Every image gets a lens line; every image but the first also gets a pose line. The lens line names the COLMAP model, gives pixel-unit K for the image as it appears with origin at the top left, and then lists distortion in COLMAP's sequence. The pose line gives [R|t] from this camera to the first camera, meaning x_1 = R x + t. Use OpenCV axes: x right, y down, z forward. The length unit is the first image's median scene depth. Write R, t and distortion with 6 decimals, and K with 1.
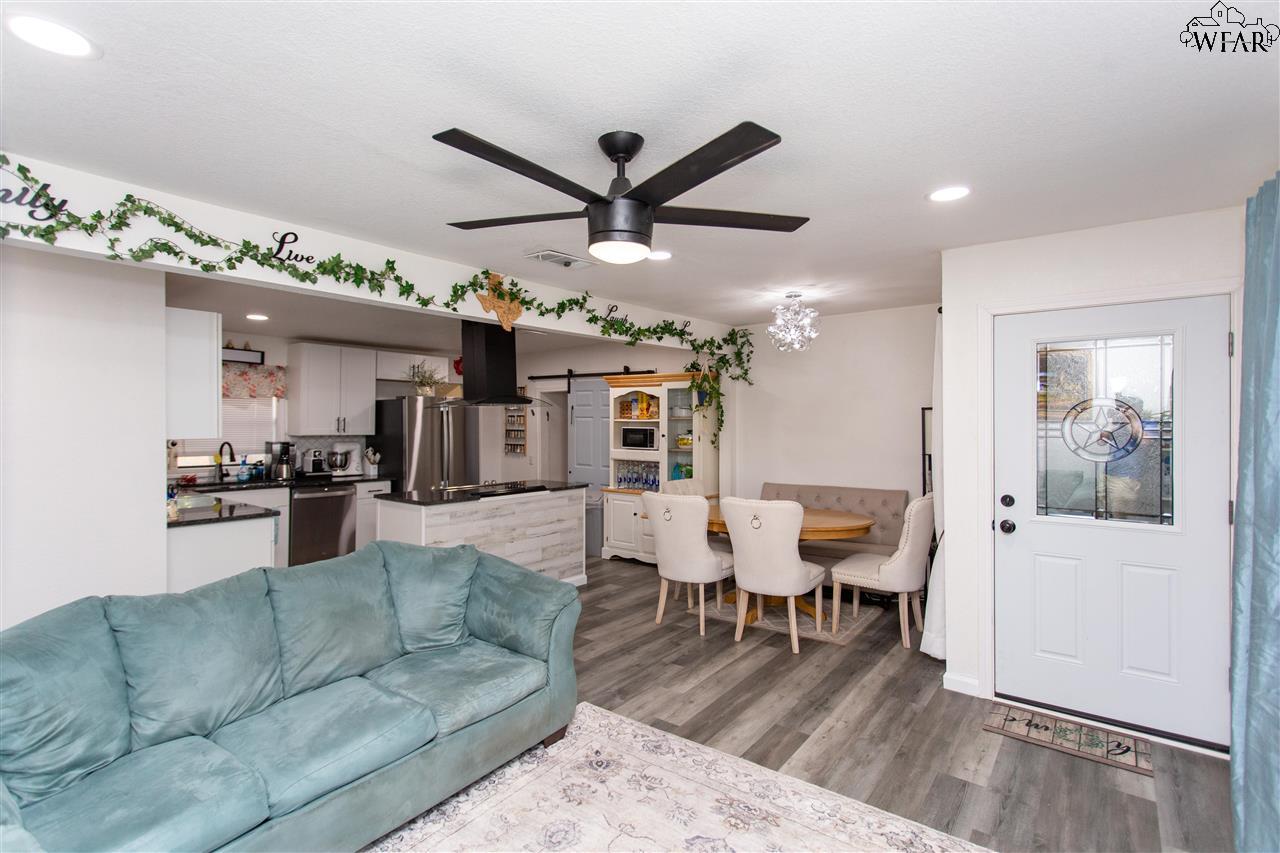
lens RADIAL K [[617.2, 0, 637.1], [0, 617.2, 429.0], [0, 0, 1]] dist [0.001060, 0.003379]
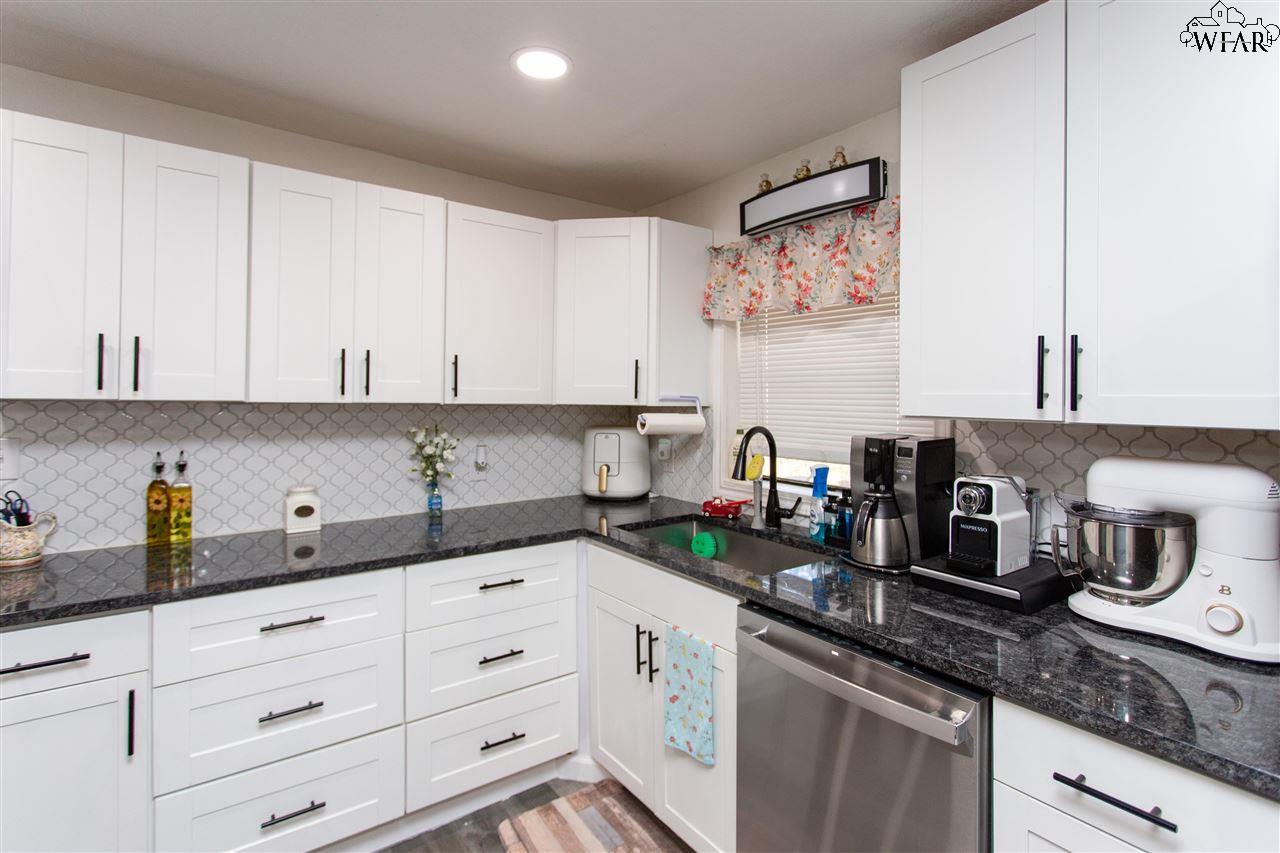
lens RADIAL K [[617.2, 0, 644.8], [0, 617.2, 400.1], [0, 0, 1]] dist [0.001060, 0.003379]
pose [[-0.288211, -0.004548, -0.957556, -0.263369], [-0.017861, 0.999840, 0.000627, 0.005061], [0.957400, 0.017284, -0.288247, 1.000050]]
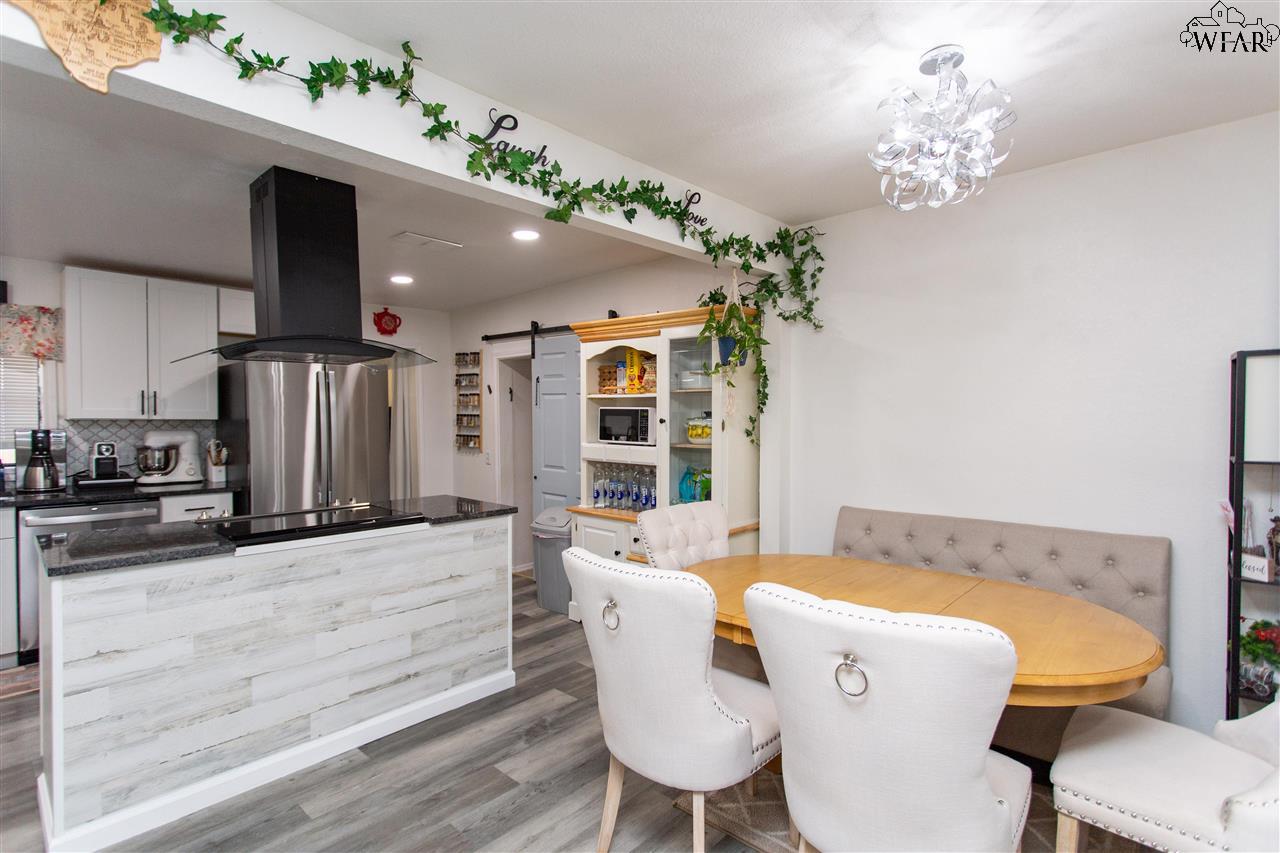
lens RADIAL K [[617.2, 0, 632.8], [0, 617.2, 435.1], [0, 0, 1]] dist [0.001060, 0.003379]
pose [[0.995904, 0.004310, -0.090315, 0.072059], [-0.002287, 0.999744, 0.022488, 0.011746], [0.090389, -0.022189, 0.995659, 0.451411]]
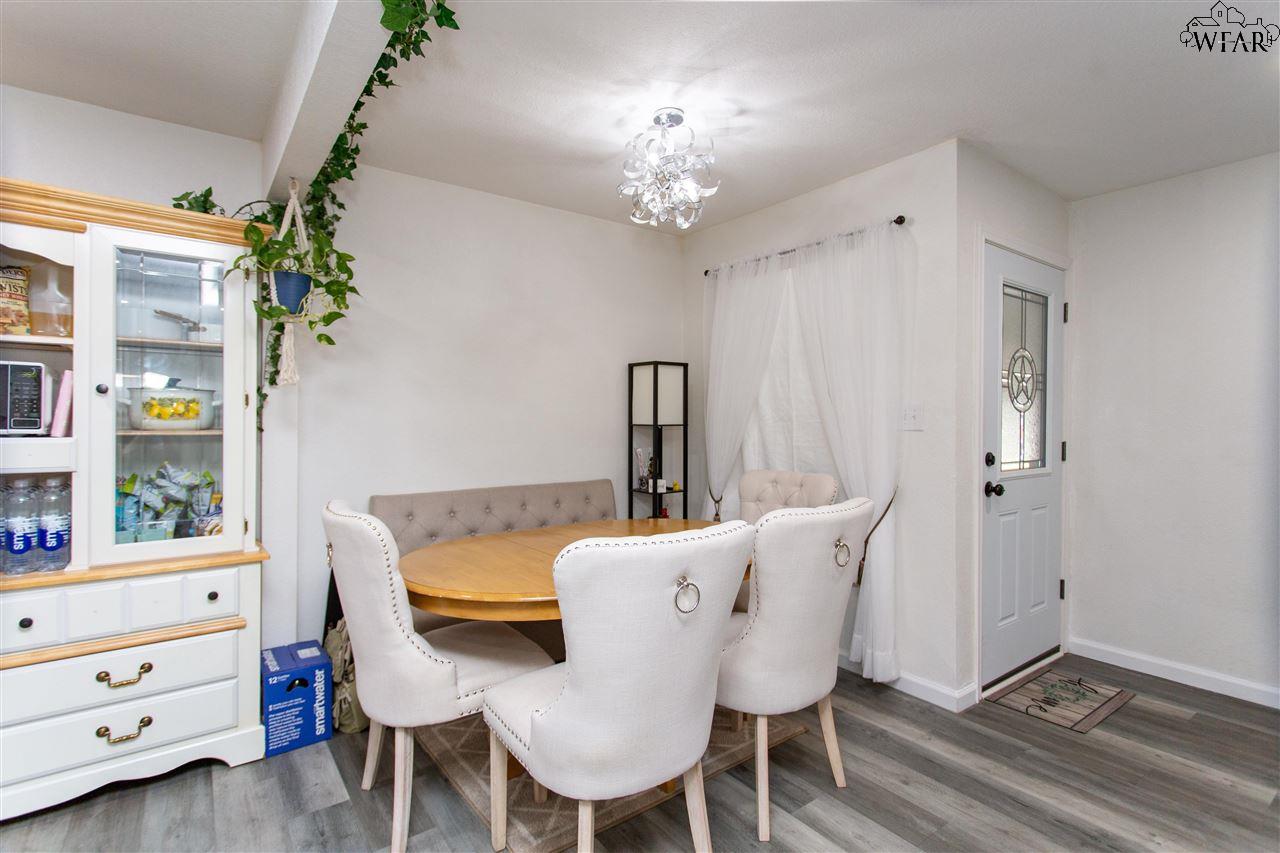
lens RADIAL K [[617.2, 0, 645.2], [0, 617.2, 432.3], [0, 0, 1]] dist [0.001060, 0.003379]
pose [[0.294033, -0.001676, 0.955794, -0.191717], [0.023124, 0.999718, -0.005360, 0.043905], [-0.955515, 0.023678, 0.293989, 0.662790]]
